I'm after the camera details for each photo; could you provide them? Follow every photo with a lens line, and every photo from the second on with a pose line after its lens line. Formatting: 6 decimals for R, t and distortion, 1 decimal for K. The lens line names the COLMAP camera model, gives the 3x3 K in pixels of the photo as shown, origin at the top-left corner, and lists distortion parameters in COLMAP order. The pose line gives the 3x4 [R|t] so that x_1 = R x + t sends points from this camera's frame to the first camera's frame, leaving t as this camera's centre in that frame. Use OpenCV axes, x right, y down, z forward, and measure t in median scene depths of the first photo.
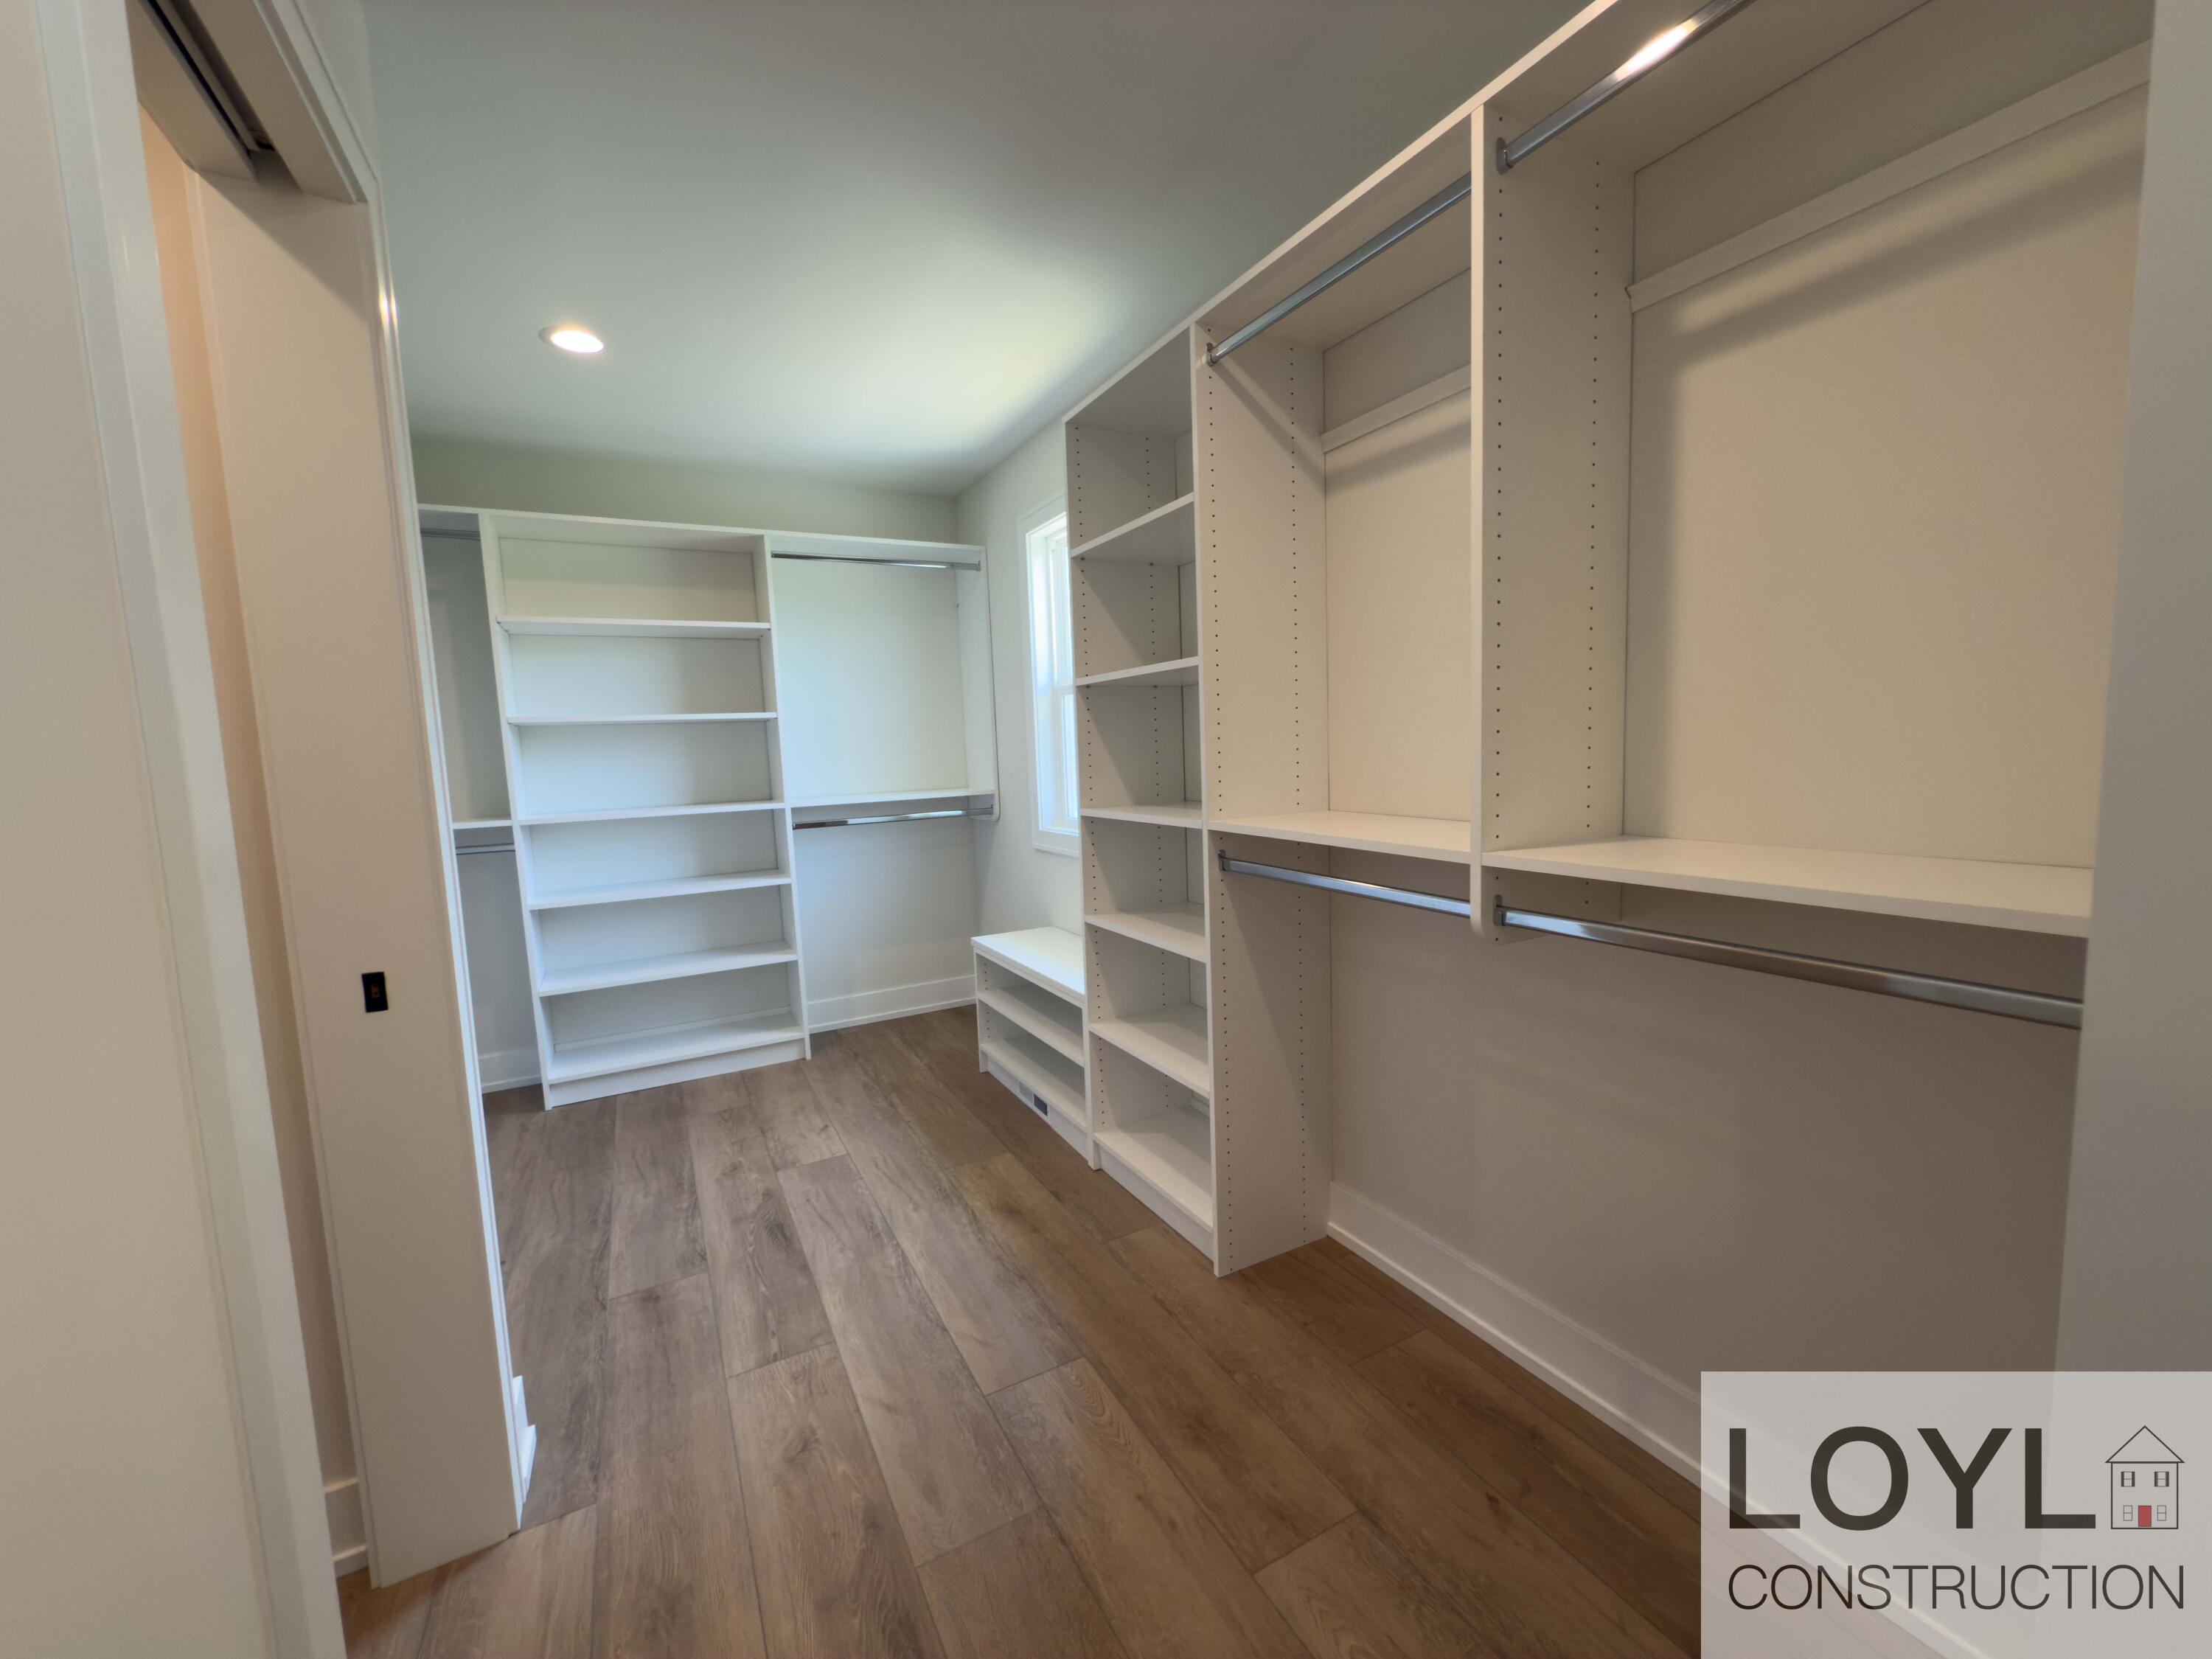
lens RADIAL K [[880.4, 0, 1111.5], [0, 880.4, 831.3], [0, 0, 1]] dist [-0.000230, -0.000382]
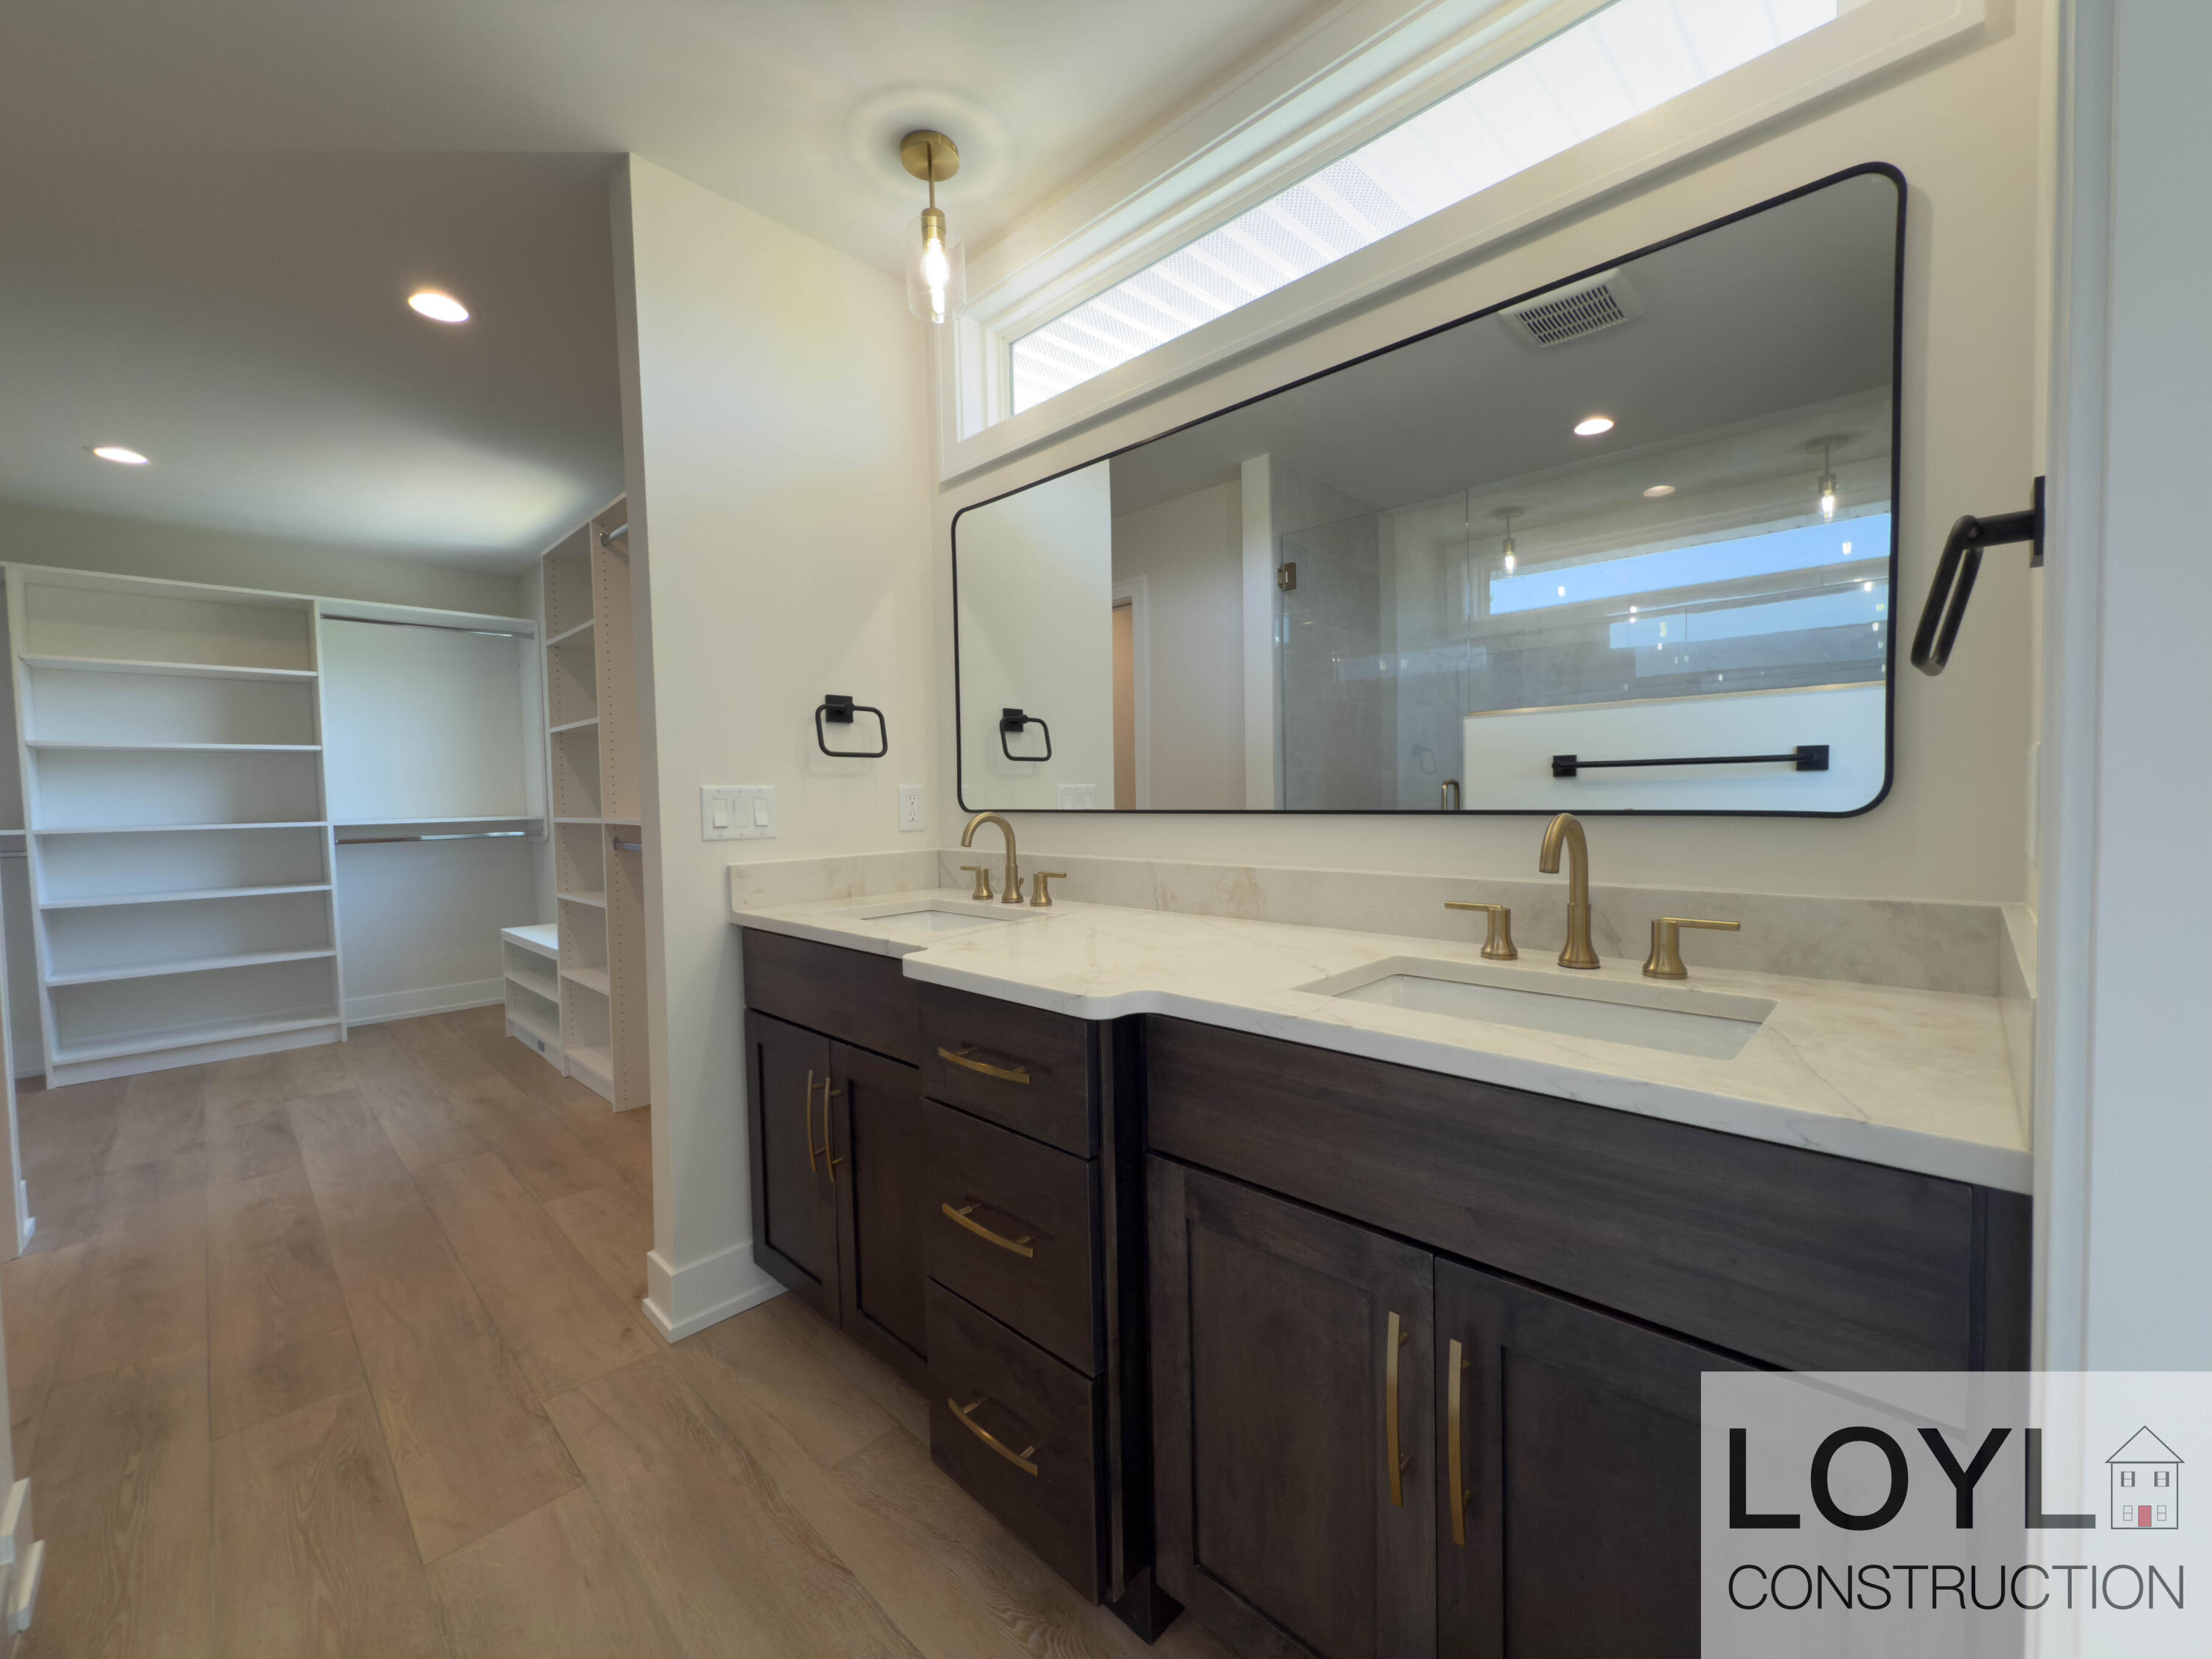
lens RADIAL K [[880.4, 0, 1111.5], [0, 880.4, 831.3], [0, 0, 1]] dist [-0.000230, -0.000382]
pose [[0.953306, 0.007014, 0.301924, 0.317957], [0.012804, 0.997893, -0.063608, 0.079503], [-0.301734, 0.064503, 0.951208, -0.510128]]
